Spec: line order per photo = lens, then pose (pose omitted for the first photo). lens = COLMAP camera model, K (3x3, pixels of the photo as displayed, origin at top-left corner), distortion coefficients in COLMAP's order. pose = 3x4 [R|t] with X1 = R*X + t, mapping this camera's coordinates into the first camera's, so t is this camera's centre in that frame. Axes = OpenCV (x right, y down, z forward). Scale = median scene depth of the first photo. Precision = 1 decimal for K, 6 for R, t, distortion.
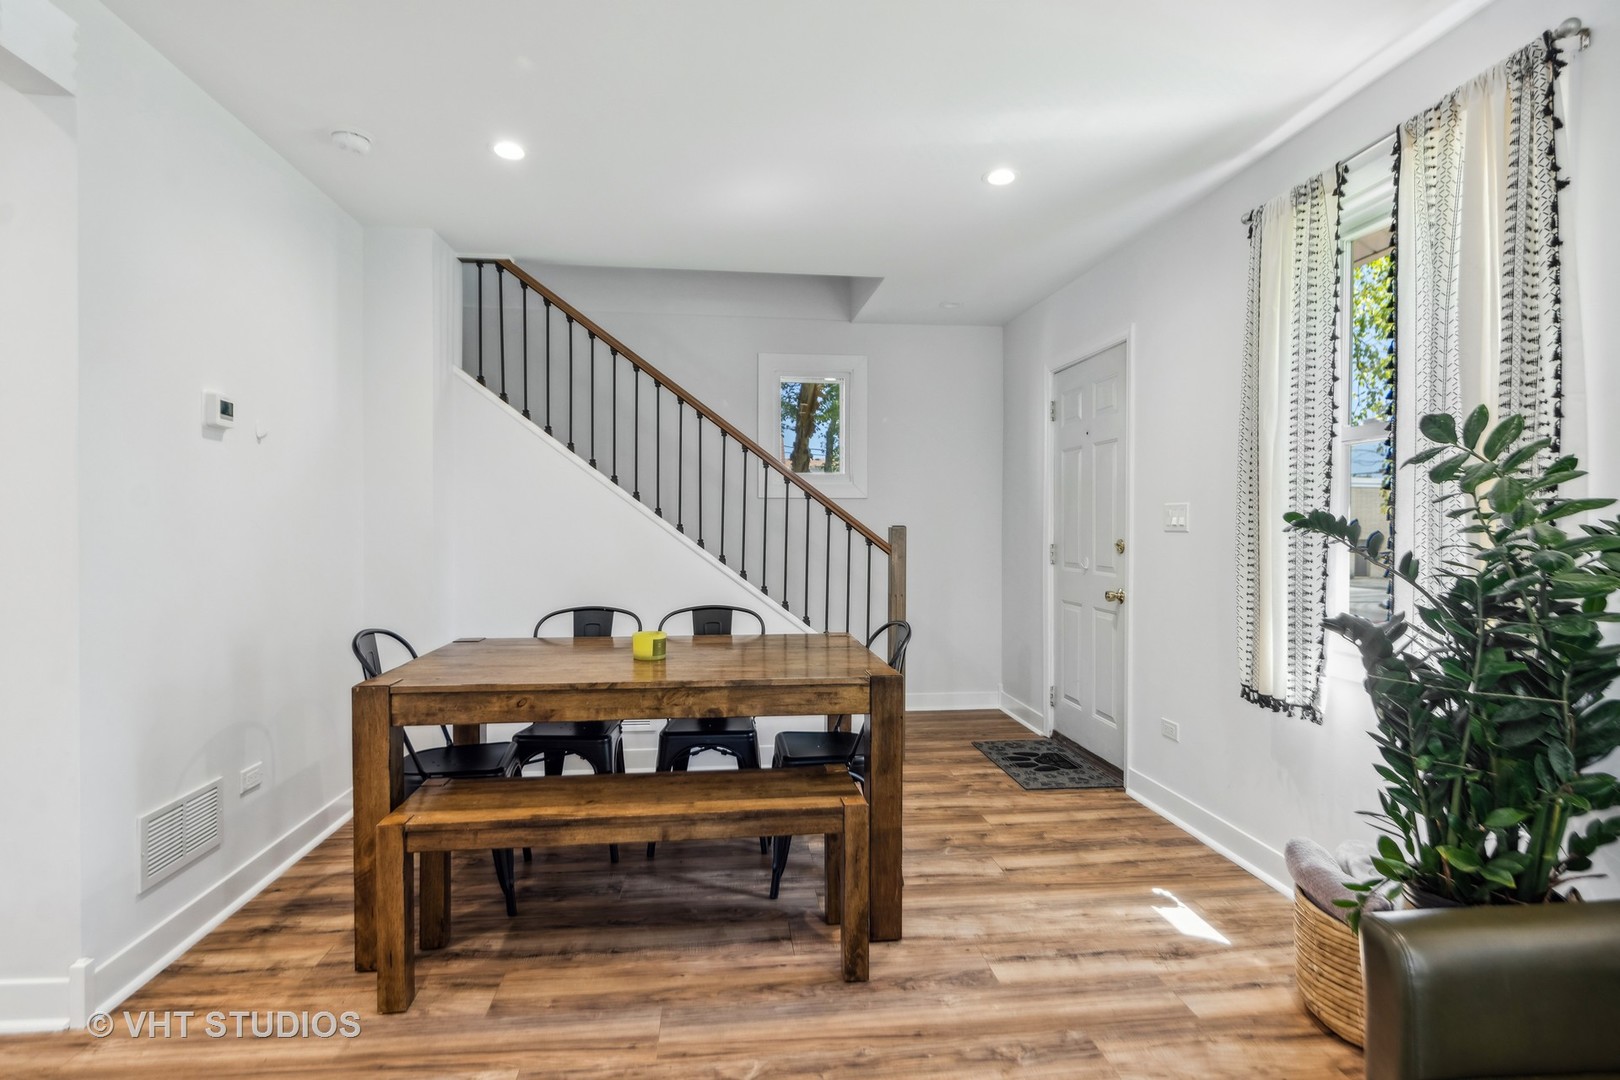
lens RADIAL K [[787.2, 0, 804.5], [0, 787.2, 533.8], [0, 0, 1]] dist [-0.000916, -0.001563]
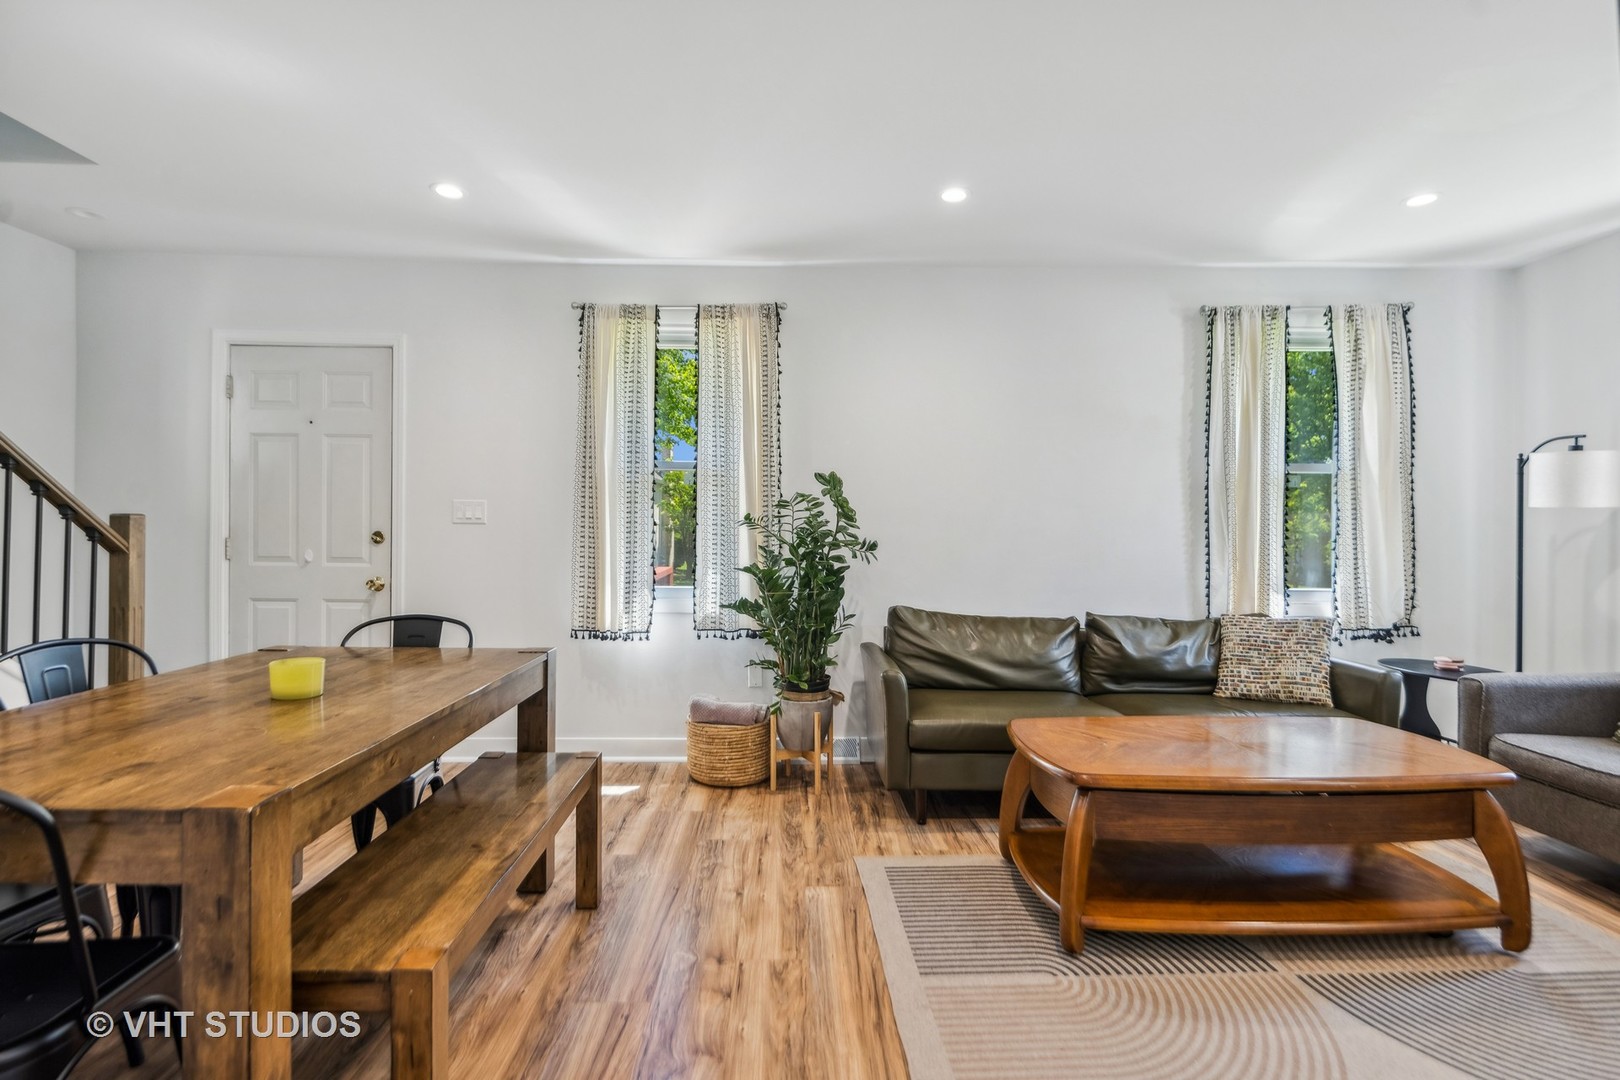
lens RADIAL K [[785.5, 0, 801.4], [0, 785.5, 529.4], [0, 0, 1]] dist [0.001083, -0.000551]
pose [[0.093879, -0.003641, 0.995577, -1.001512], [0.001246, 0.999993, 0.003539, 0.004801], [-0.995583, 0.000908, 0.093883, 0.548298]]
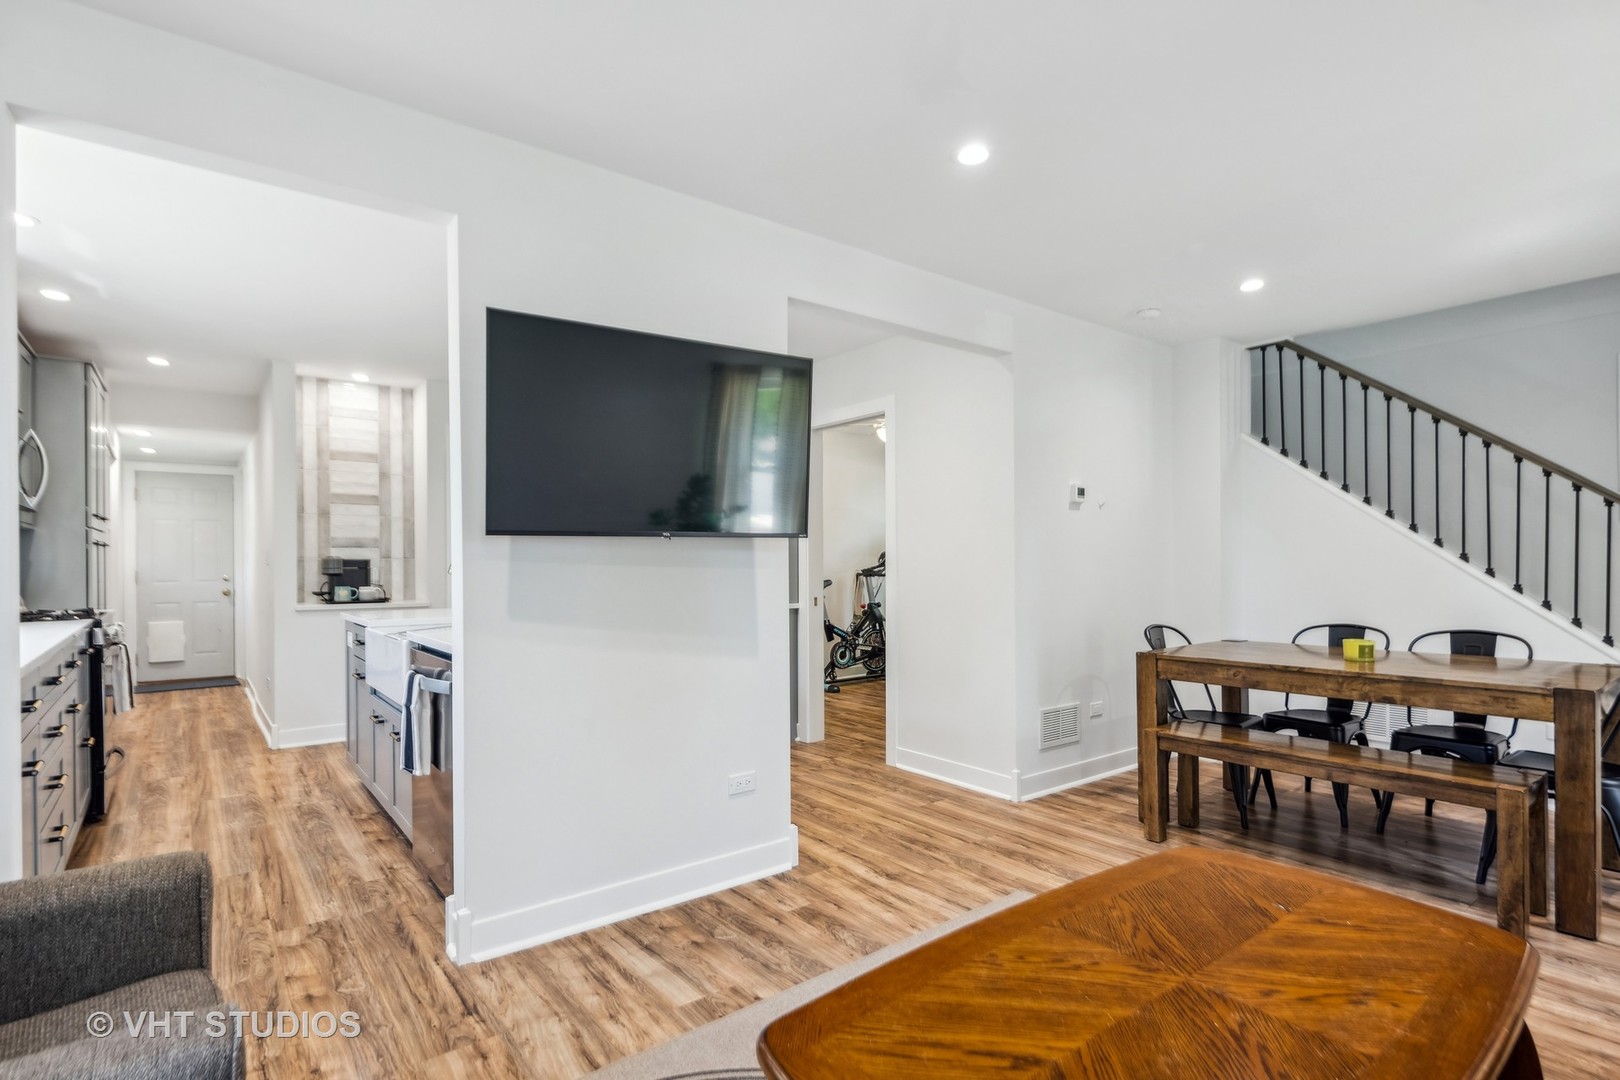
lens RADIAL K [[802.3, 0, 804.2], [0, 802.3, 569.7], [0, 0, 1]] dist [0.000123, -0.000545]
pose [[0.516959, -0.000656, -0.856010, 0.509037], [0.002322, 0.999997, 0.000636, 0.012453], [0.856007, -0.002317, 0.516959, -0.484457]]
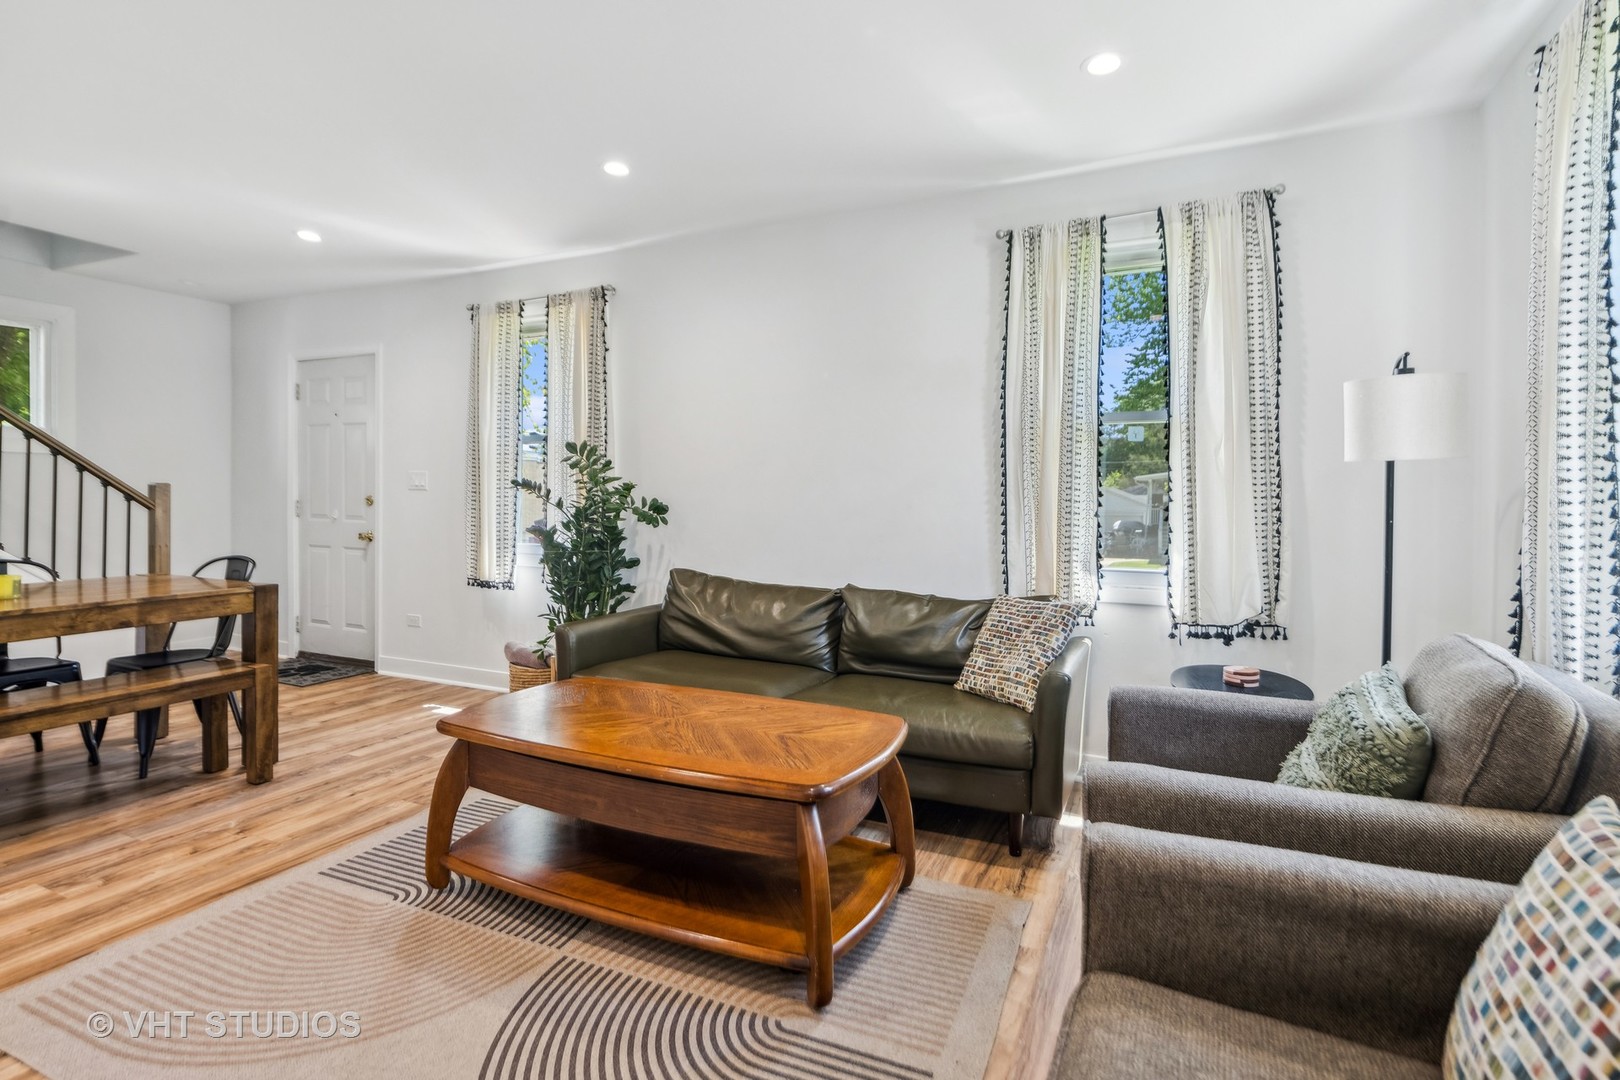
lens RADIAL K [[786.5, 0, 811.7], [0, 786.5, 505.4], [0, 0, 1]] dist [-0.003357, -0.000819]
pose [[0.518093, -0.010242, 0.855263, -0.633770], [0.000611, 0.999932, 0.011605, 0.015387], [-0.855324, -0.005489, 0.518064, -0.644709]]
